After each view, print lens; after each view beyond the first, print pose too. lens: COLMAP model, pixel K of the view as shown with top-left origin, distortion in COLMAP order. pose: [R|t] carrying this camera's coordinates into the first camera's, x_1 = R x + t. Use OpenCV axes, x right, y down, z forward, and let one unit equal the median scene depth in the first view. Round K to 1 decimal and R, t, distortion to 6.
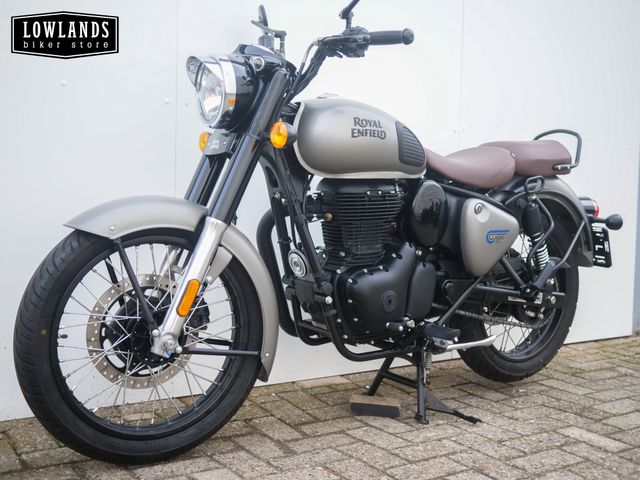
lens RADIAL K [[730.3, 0, 320.0], [0, 730.3, 240.0], [0, 0, 1]] dist [-0.007796, 0.003591]
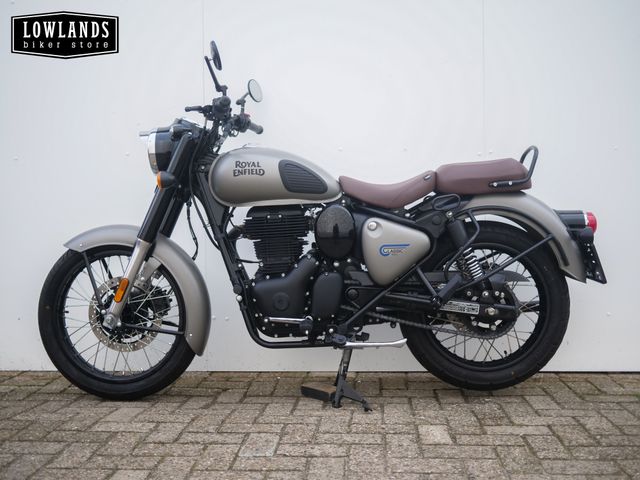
lens RADIAL K [[730.3, 0, 320.0], [0, 730.3, 240.0], [0, 0, 1]] dist [-0.007796, 0.003591]
pose [[0.798818, -0.022836, -0.601140, 0.966101], [-0.006010, 0.998926, -0.045933, 0.037569], [0.601543, 0.040305, 0.797823, 0.023595]]
